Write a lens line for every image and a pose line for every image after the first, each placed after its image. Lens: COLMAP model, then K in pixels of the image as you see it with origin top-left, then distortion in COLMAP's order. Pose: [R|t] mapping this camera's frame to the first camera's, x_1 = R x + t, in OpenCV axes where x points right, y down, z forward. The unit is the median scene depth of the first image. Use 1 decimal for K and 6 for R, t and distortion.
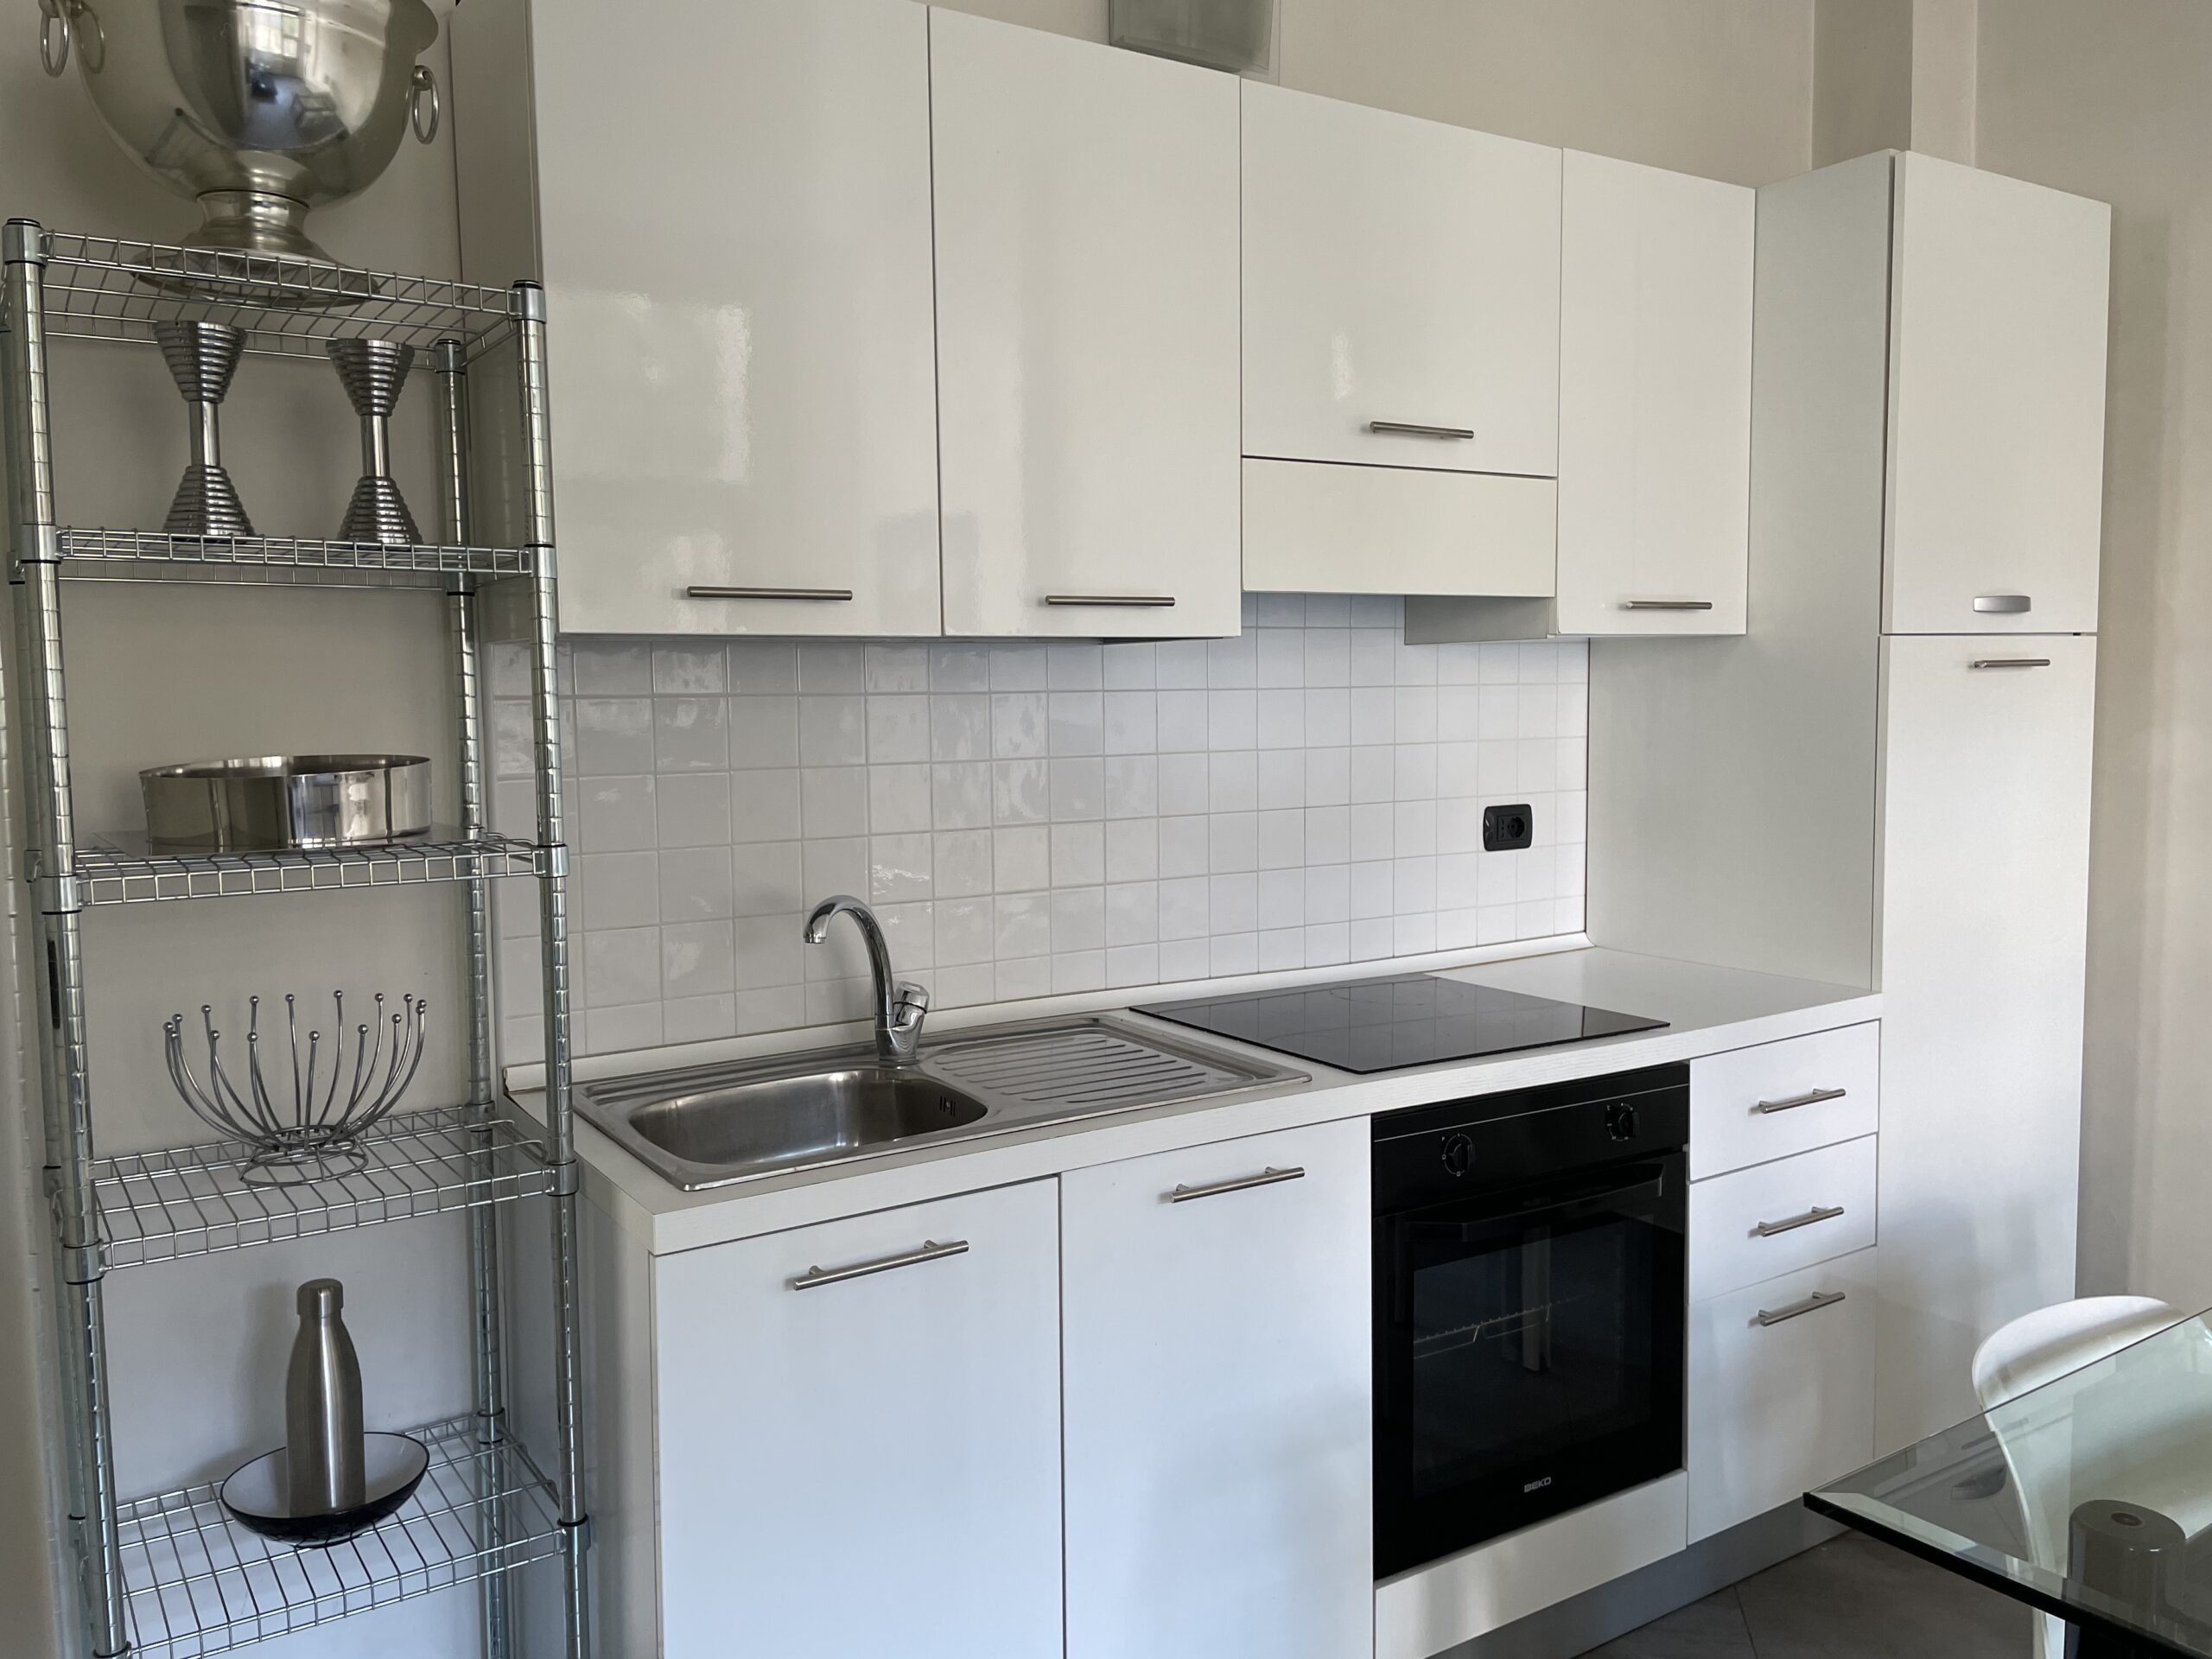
lens RADIAL K [[1664.4, 0, 1099.1], [0, 1664.4, 817.3], [0, 0, 1]] dist [0.088837, -0.120460]
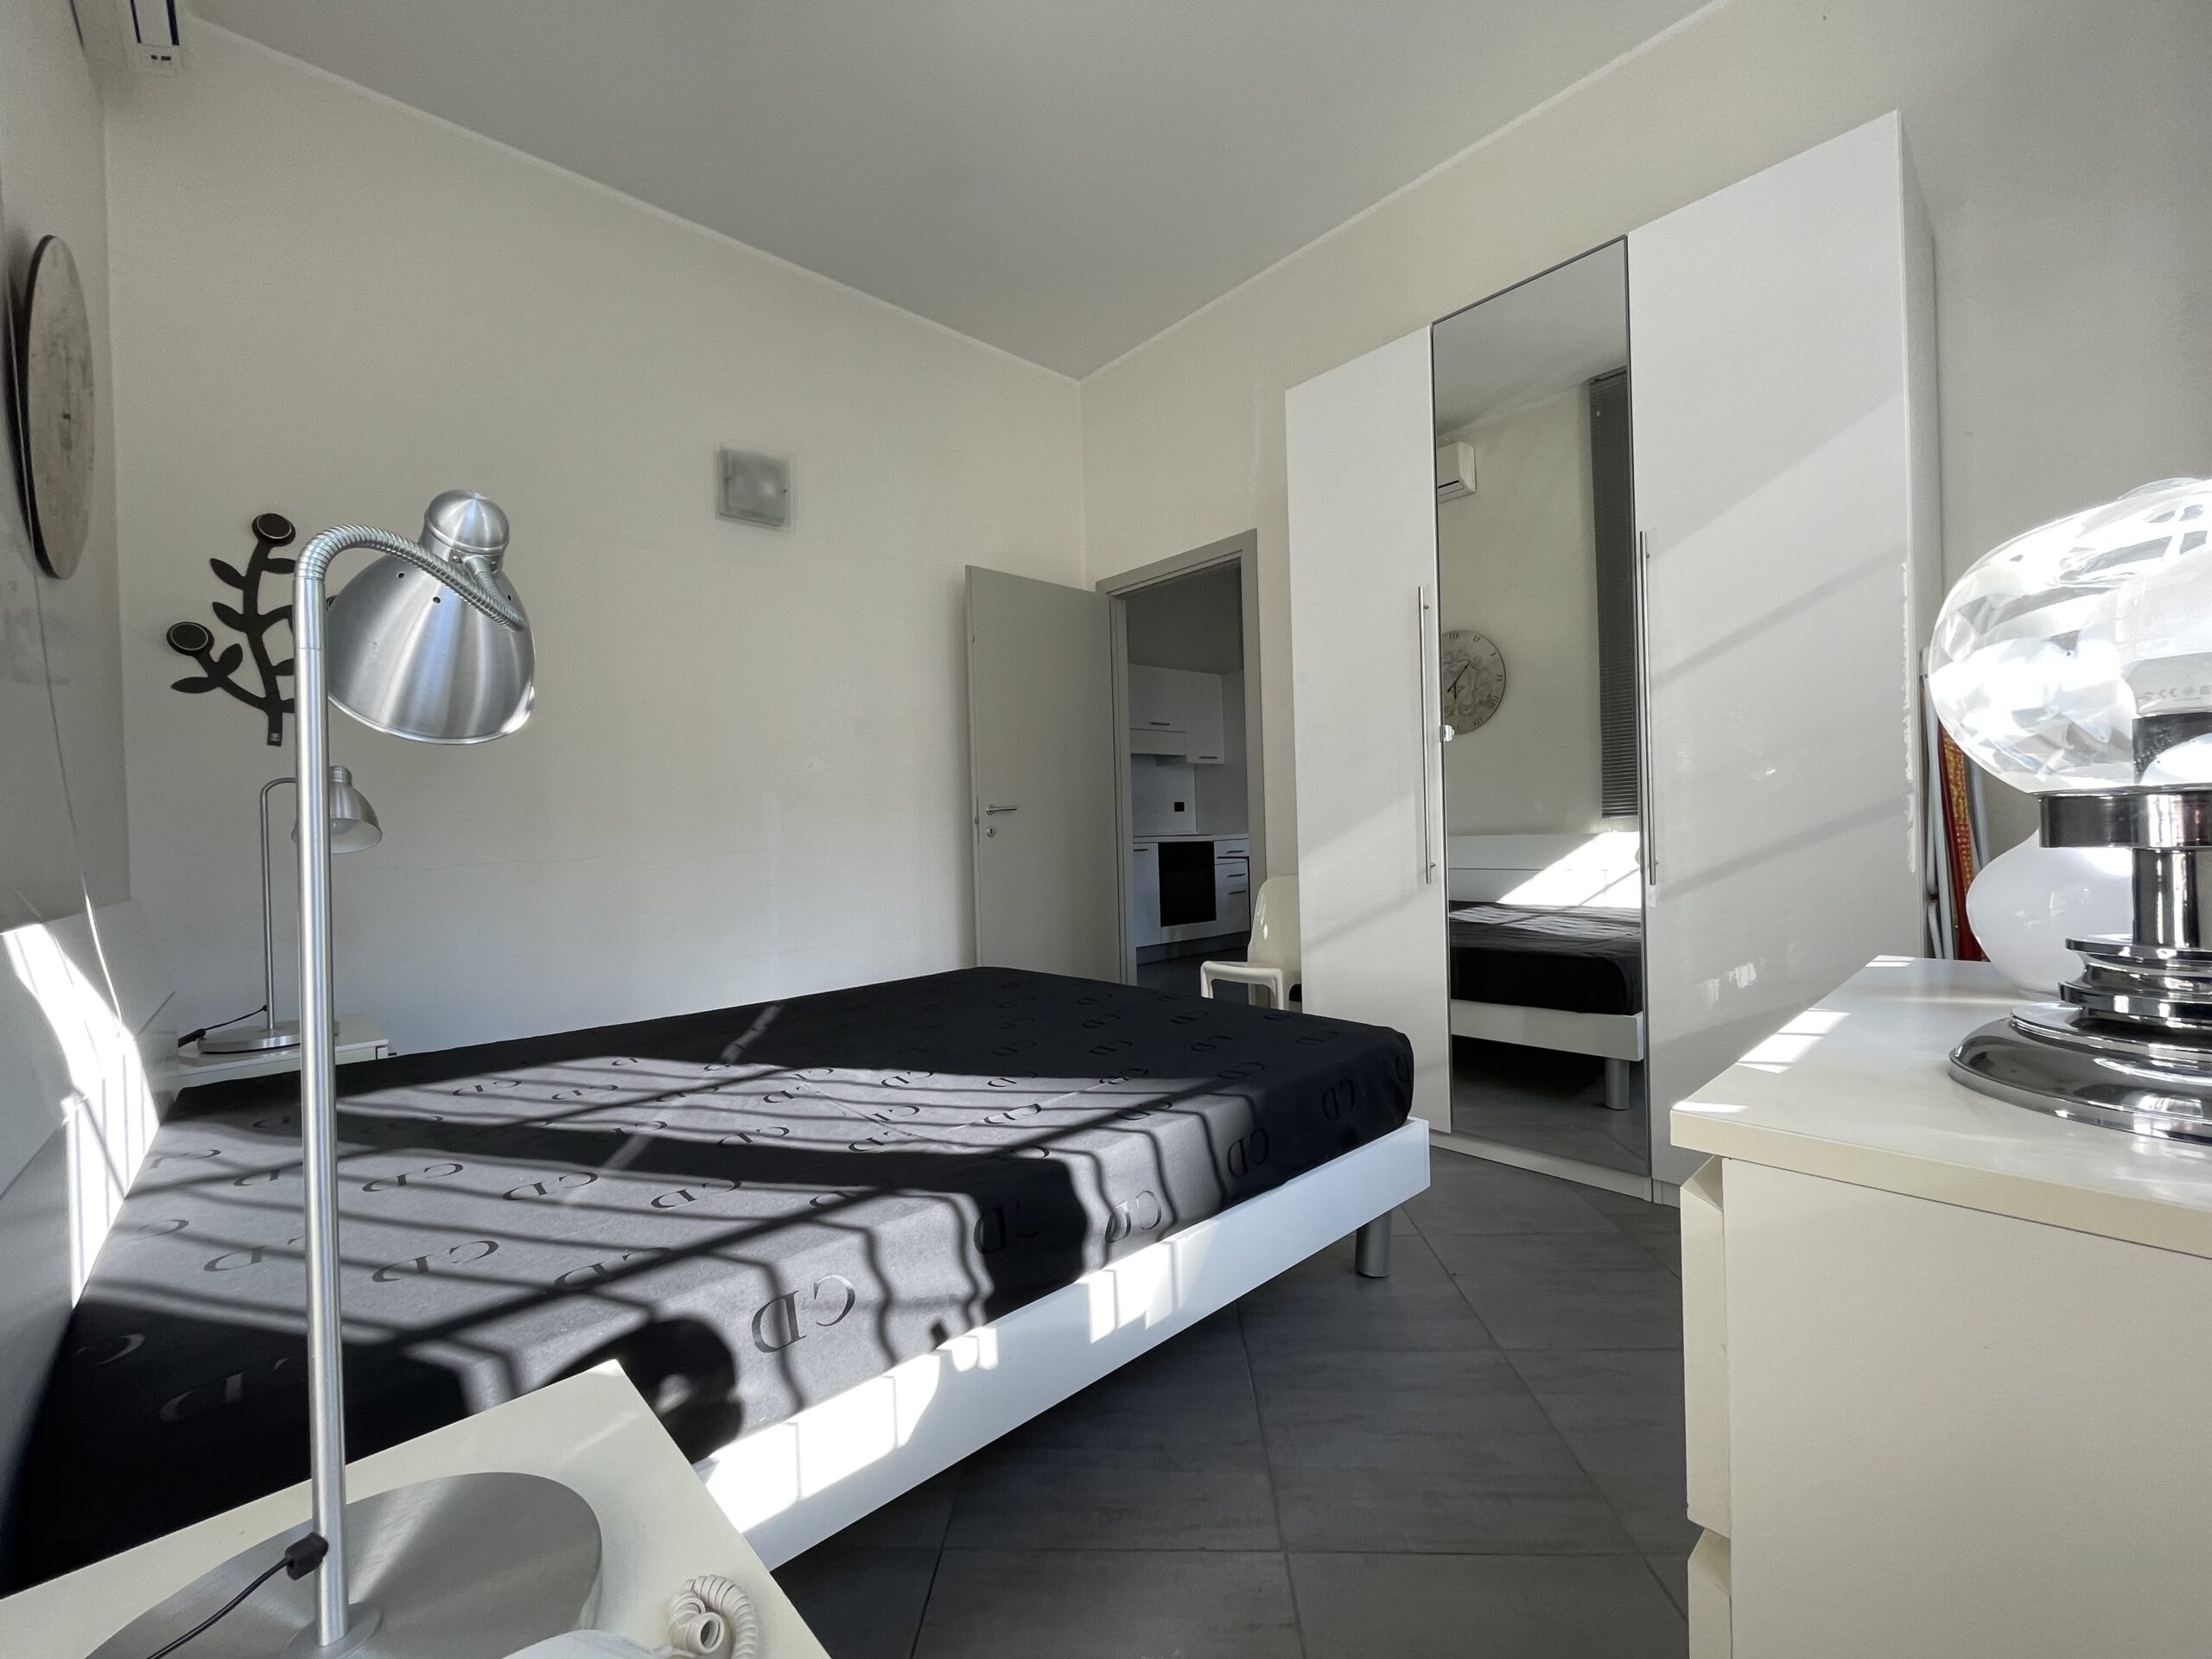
lens RADIAL K [[895.5, 0, 1099.8], [0, 895.5, 832.8], [0, 0, 1]] dist [-0.001028, -0.000121]
pose [[0.988441, -0.021479, 0.150076, -0.416183], [0.032849, 0.996739, -0.073704, 0.306265], [-0.148003, 0.077782, 0.985923, -1.687515]]
